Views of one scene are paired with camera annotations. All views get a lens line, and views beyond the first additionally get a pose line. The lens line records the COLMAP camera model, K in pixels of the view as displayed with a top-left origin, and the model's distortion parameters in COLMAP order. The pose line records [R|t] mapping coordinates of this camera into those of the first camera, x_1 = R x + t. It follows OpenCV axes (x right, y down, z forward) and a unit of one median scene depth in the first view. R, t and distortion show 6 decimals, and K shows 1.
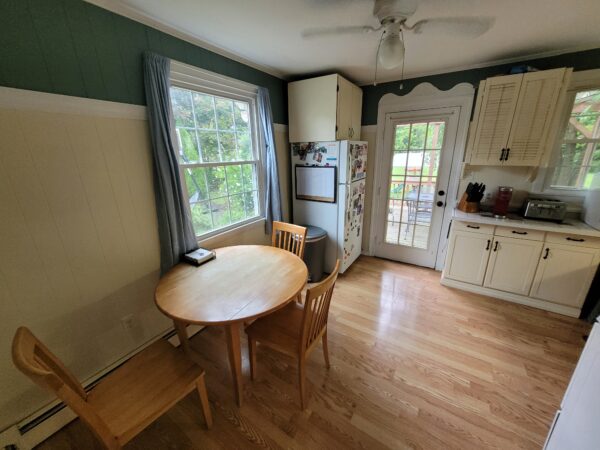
lens RADIAL K [[235.3, 0, 297.9], [0, 235.3, 225.3], [0, 0, 1]] dist [0.001400, -0.000147]
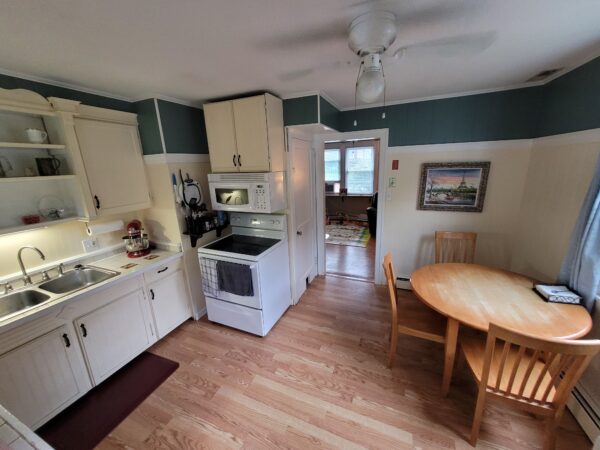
lens RADIAL K [[235.3, 0, 300.3], [0, 235.3, 225.4], [0, 0, 1]] dist [0.001400, -0.000147]
pose [[-0.981442, 0.099084, -0.164178, 0.480290], [-0.002869, 0.848479, 0.529221, -0.416691], [0.191739, 0.519871, -0.832448, 1.087032]]
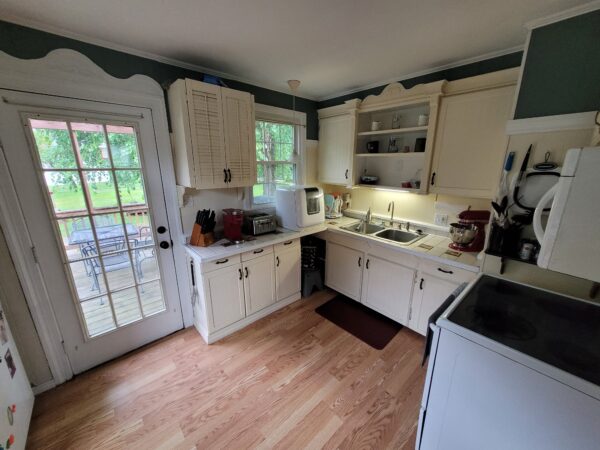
lens RADIAL K [[235.3, 0, 303.5], [0, 235.3, 223.9], [0, 0, 1]] dist [0.001400, -0.000147]
pose [[0.247564, -0.226582, 0.942005, 0.066969], [0.282607, 0.946877, 0.153483, -0.163530], [-0.926739, 0.228220, 0.298446, 0.454775]]
